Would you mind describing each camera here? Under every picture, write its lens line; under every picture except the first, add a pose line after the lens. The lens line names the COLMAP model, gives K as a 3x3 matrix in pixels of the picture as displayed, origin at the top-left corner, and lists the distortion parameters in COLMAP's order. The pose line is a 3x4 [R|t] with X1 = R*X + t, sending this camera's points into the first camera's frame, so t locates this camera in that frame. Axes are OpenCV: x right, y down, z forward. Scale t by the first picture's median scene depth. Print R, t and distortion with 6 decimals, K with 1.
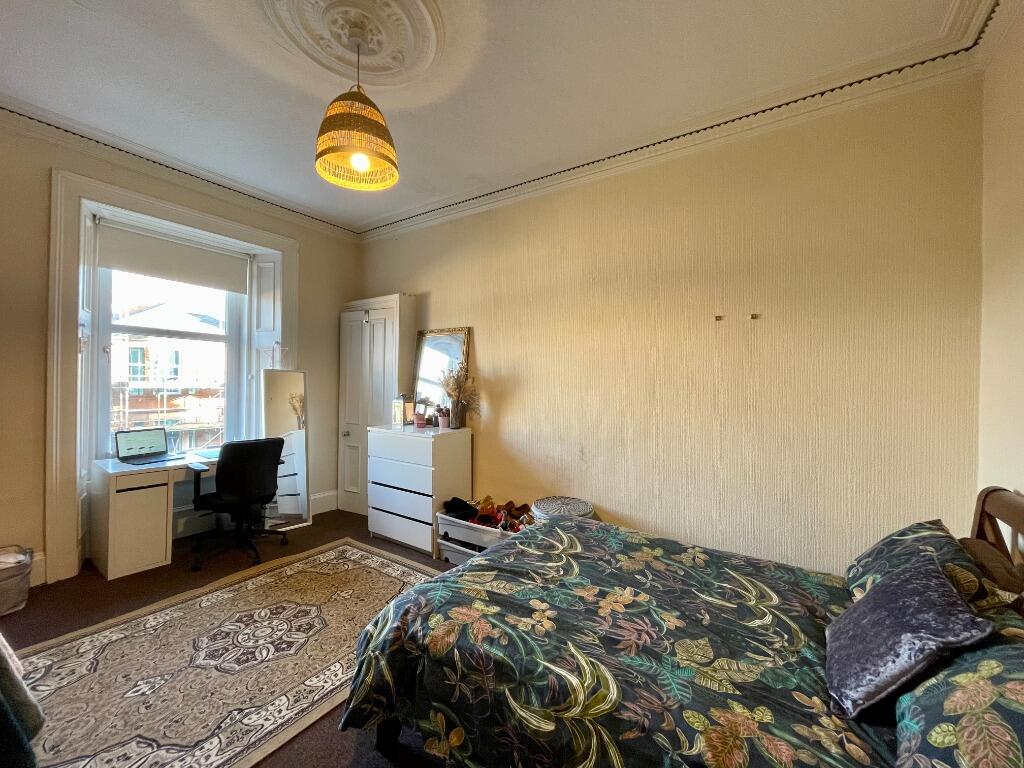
lens RADIAL K [[410.3, 0, 511.5], [0, 410.3, 386.9], [0, 0, 1]] dist [-0.003807, -0.000684]
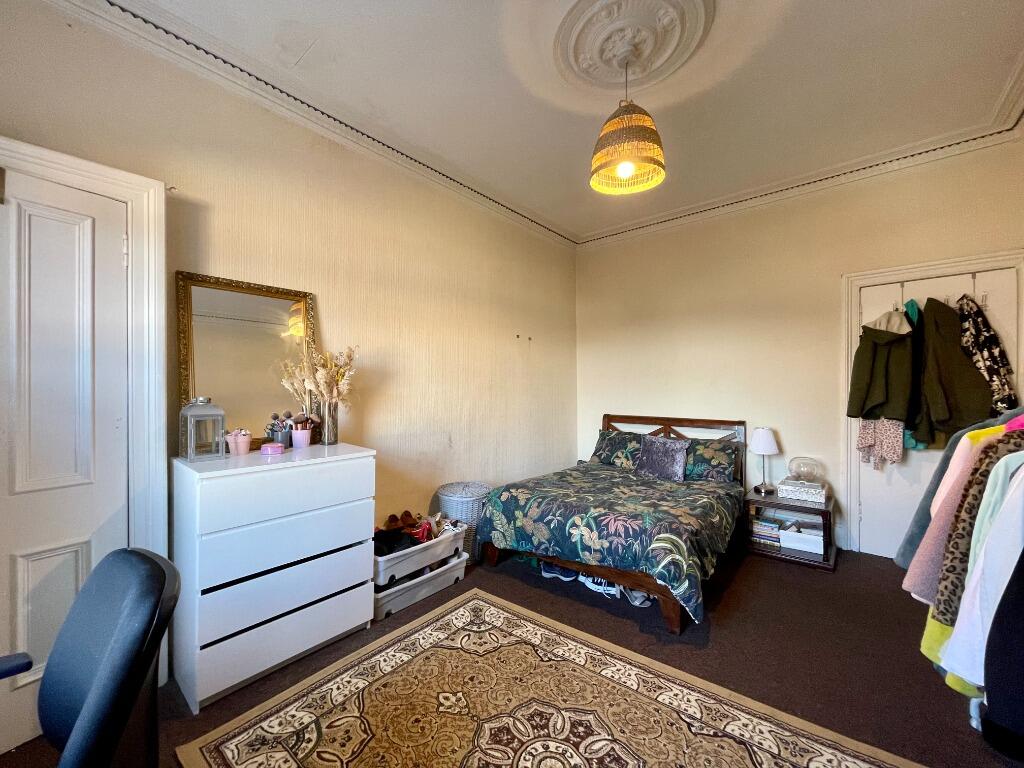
lens RADIAL K [[410.3, 0, 511.1], [0, 410.3, 384.2], [0, 0, 1]] dist [-0.003807, -0.000684]
pose [[0.094654, -0.014107, 0.995410, -1.396613], [0.009798, 0.999864, 0.013239, -0.004301], [-0.995462, 0.008500, 0.094780, 1.129541]]
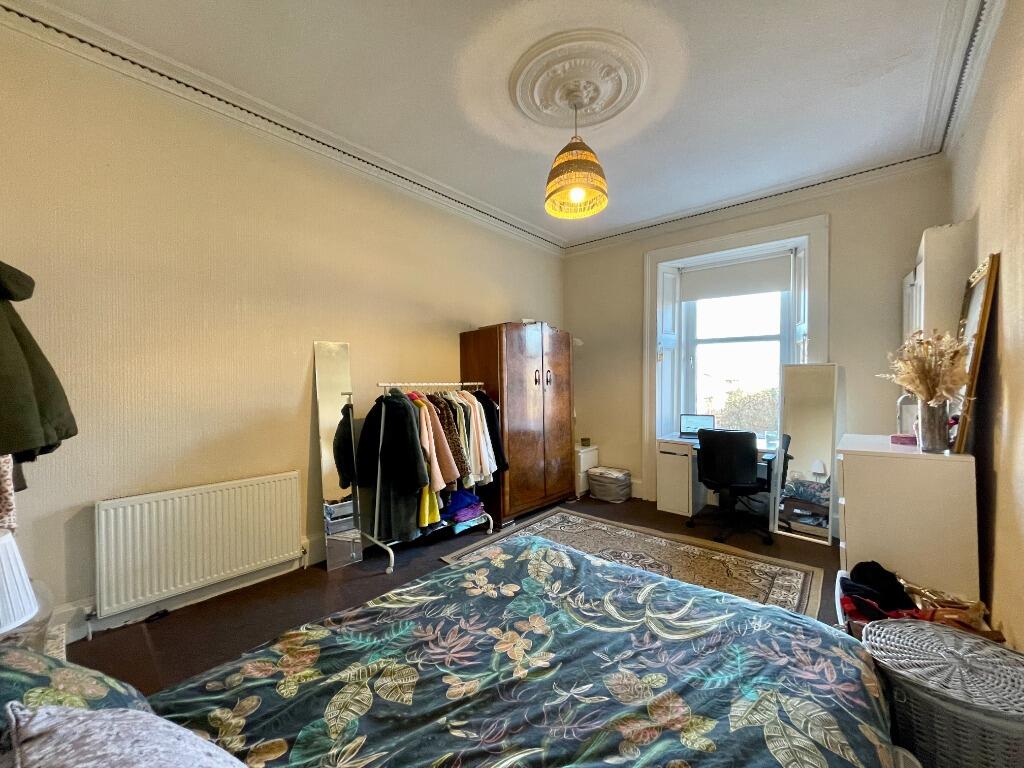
lens RADIAL K [[410.3, 0, 512.8], [0, 410.3, 386.3], [0, 0, 1]] dist [-0.003807, -0.000684]
pose [[-0.121145, -0.009903, -0.992585, 0.839261], [-0.007720, 0.999929, -0.009034, 0.044079], [0.992605, 0.006569, -0.121212, 0.902656]]
